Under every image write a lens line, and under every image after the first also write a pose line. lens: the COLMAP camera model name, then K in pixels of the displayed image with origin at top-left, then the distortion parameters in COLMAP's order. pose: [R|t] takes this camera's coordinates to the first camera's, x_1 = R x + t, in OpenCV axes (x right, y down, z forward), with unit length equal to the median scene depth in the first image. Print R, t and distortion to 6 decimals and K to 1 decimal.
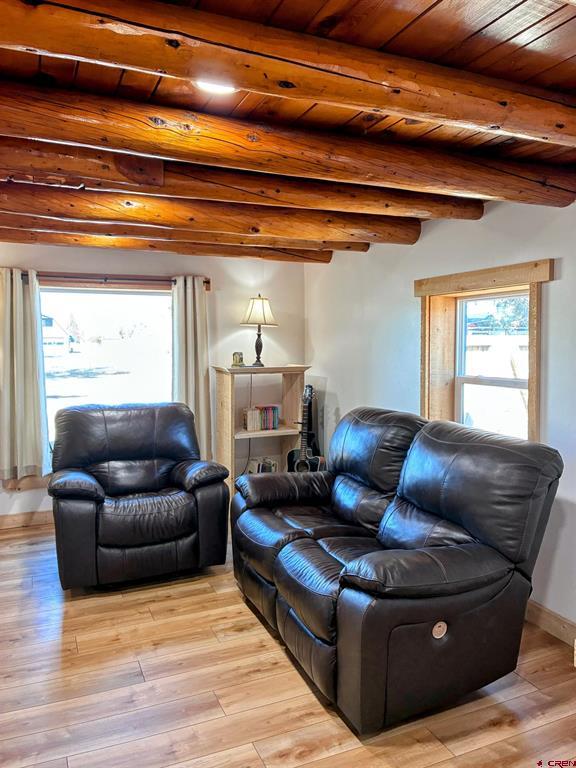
lens RADIAL K [[585.1, 0, 288.5], [0, 585.1, 382.1], [0, 0, 1]] dist [-0.003672, -0.000979]
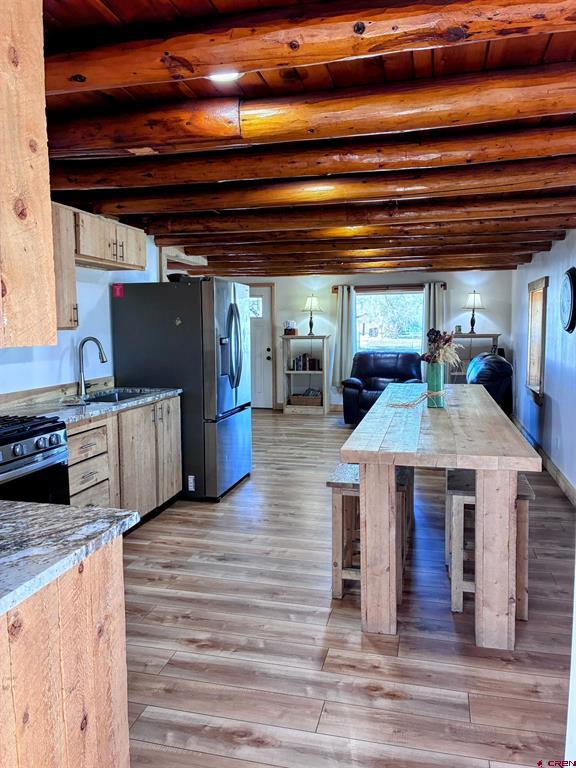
lens RADIAL K [[585.1, 0, 287.0], [0, 585.1, 382.3], [0, 0, 1]] dist [-0.003672, -0.000979]
pose [[0.798873, 0.045302, -0.599791, 0.551306], [-0.023996, 0.998766, 0.043476, 0.053503], [0.601021, -0.020339, 0.798975, -0.683158]]
